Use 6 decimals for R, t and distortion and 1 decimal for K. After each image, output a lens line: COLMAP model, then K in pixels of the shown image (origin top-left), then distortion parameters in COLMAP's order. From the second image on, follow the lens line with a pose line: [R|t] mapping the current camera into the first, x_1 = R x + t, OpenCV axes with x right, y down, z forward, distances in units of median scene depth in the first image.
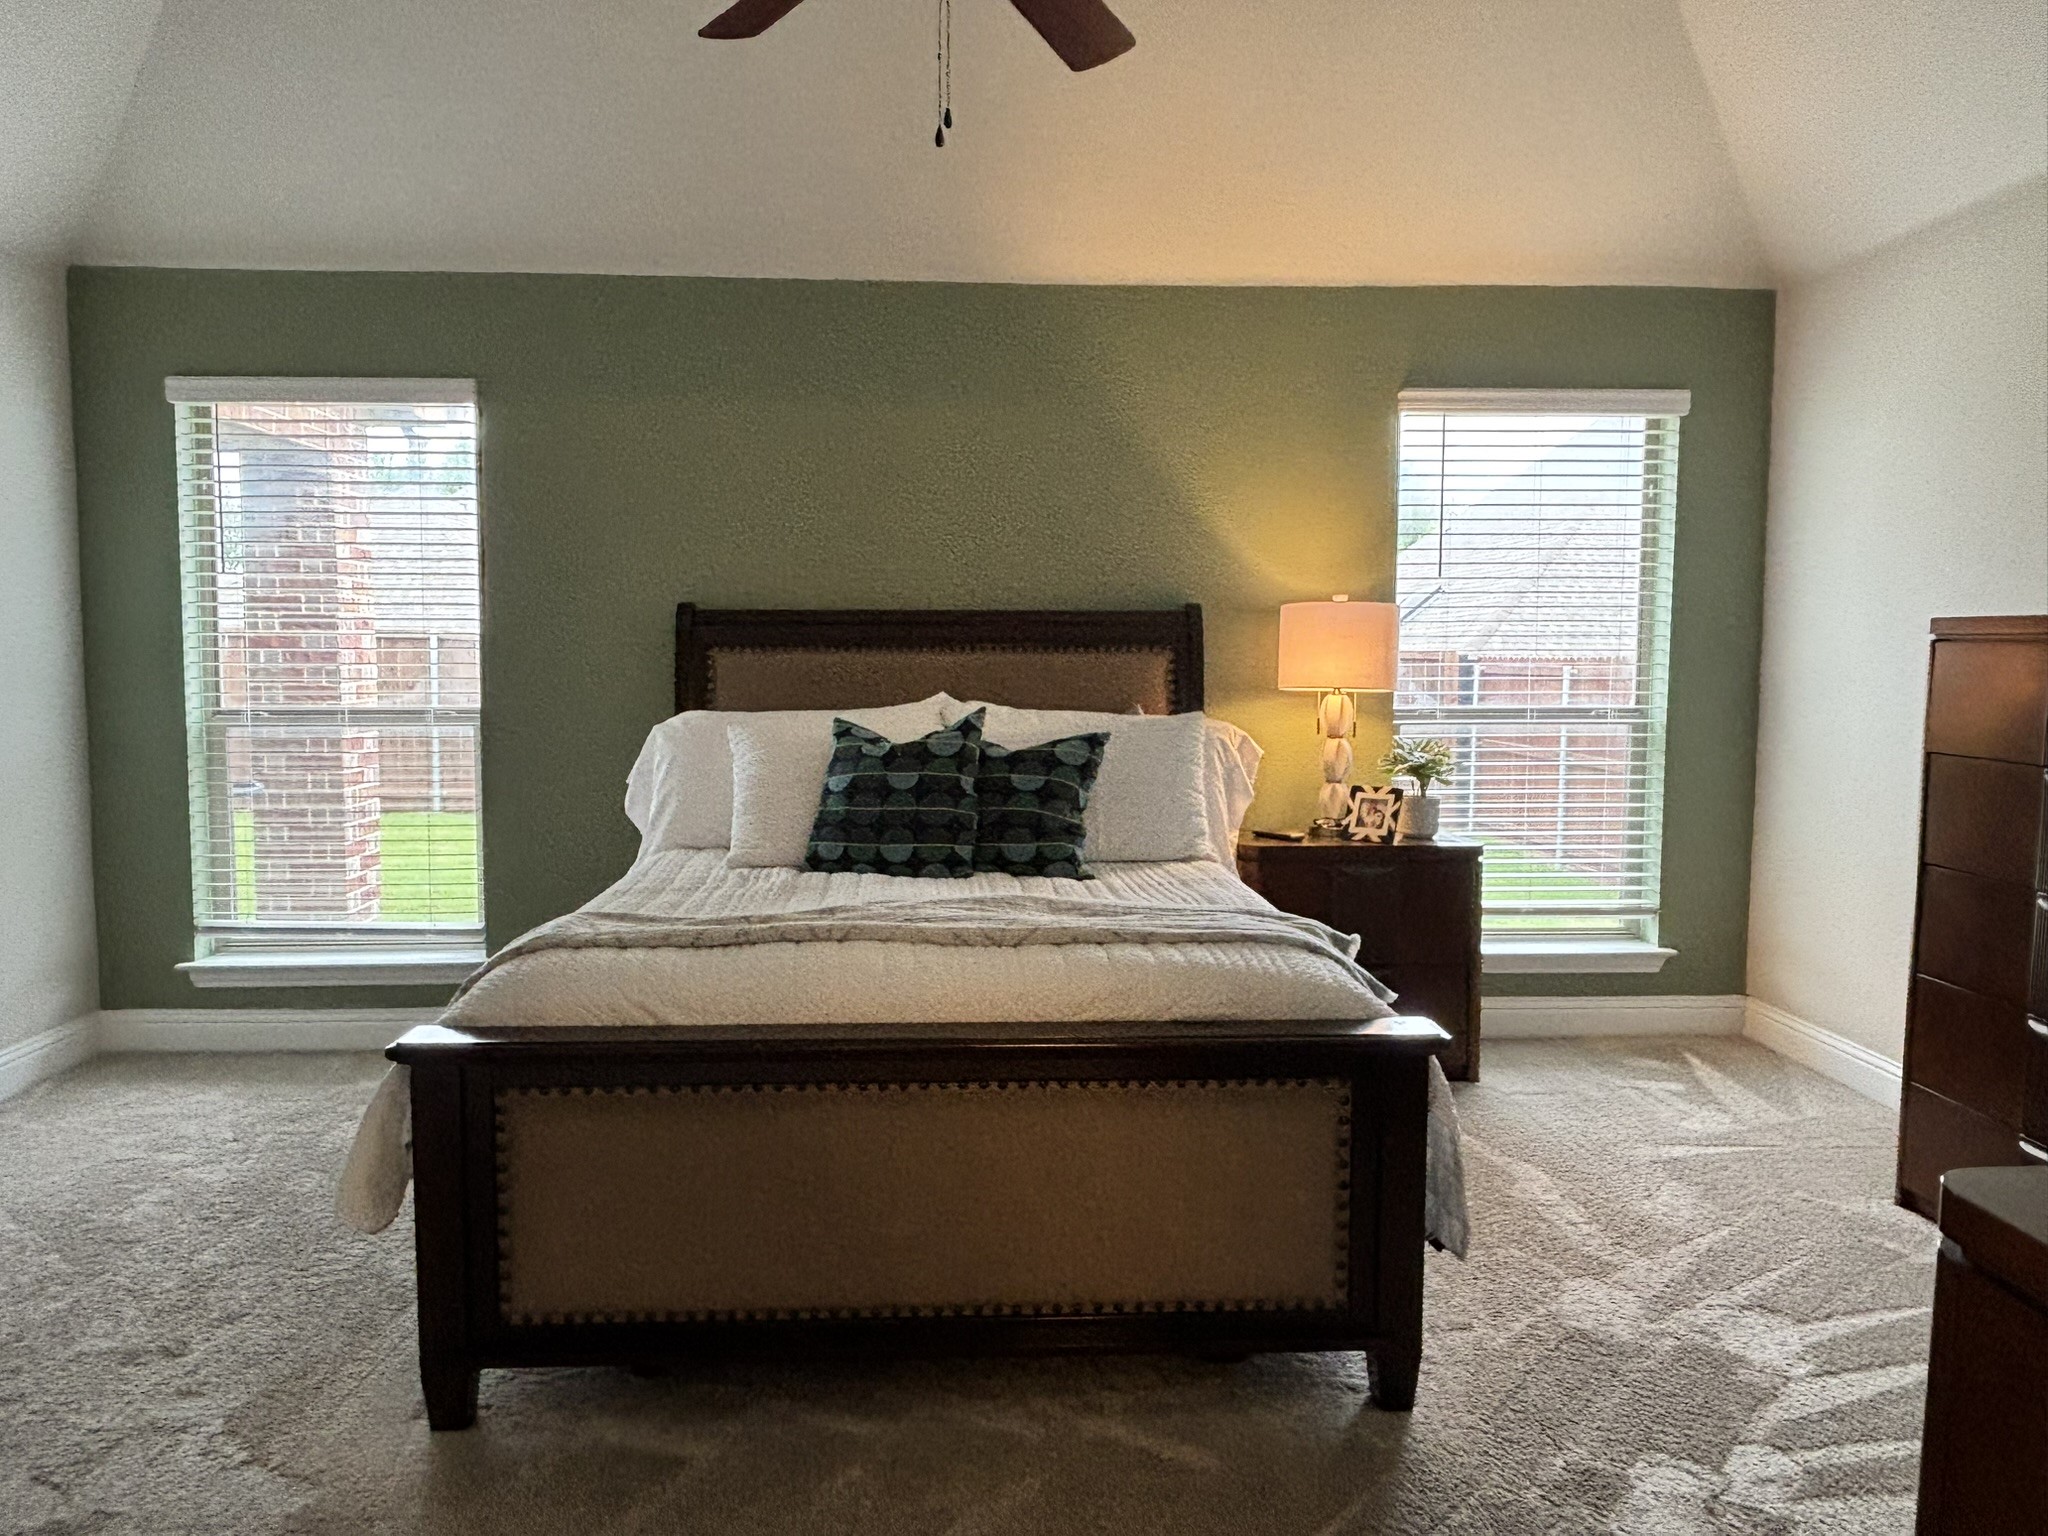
lens RADIAL K [[1497.3, 0, 1023.8], [0, 1497.3, 776.8], [0, 0, 1]] dist [0.021127, -0.018806]
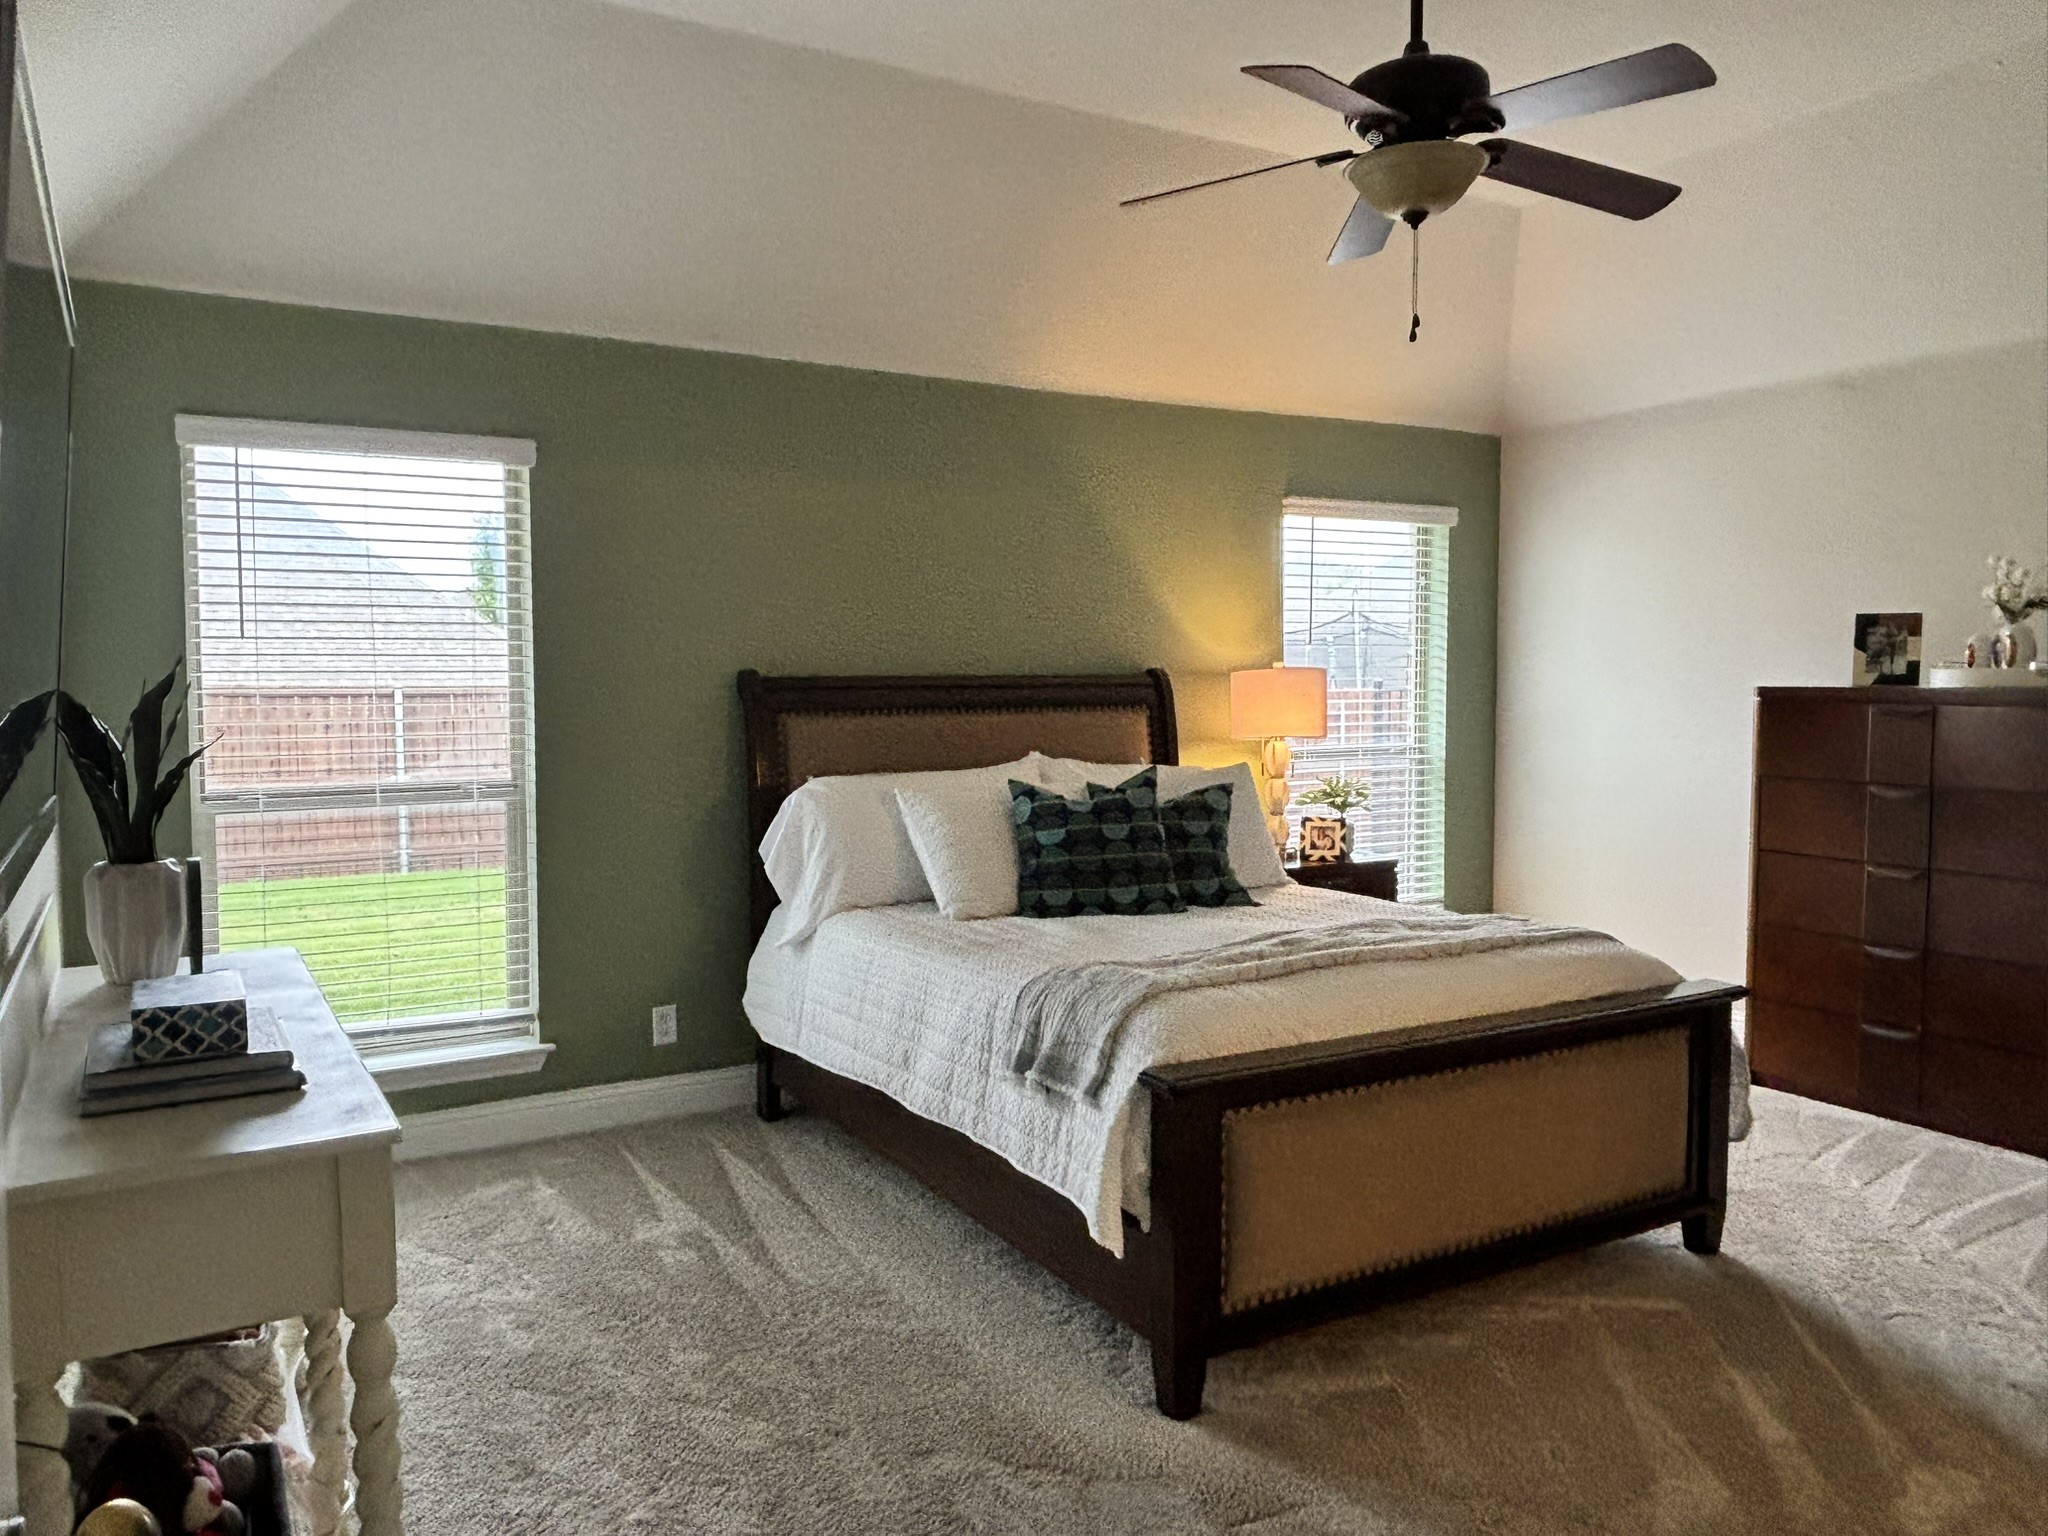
lens RADIAL K [[1497.3, 0, 1015.1], [0, 1497.3, 759.3], [0, 0, 1]] dist [0.021127, -0.018806]
pose [[0.884800, -0.031794, 0.464885, -0.568612], [0.045810, 0.998772, -0.018882, -0.029333], [-0.463714, 0.038003, 0.885170, 0.014797]]
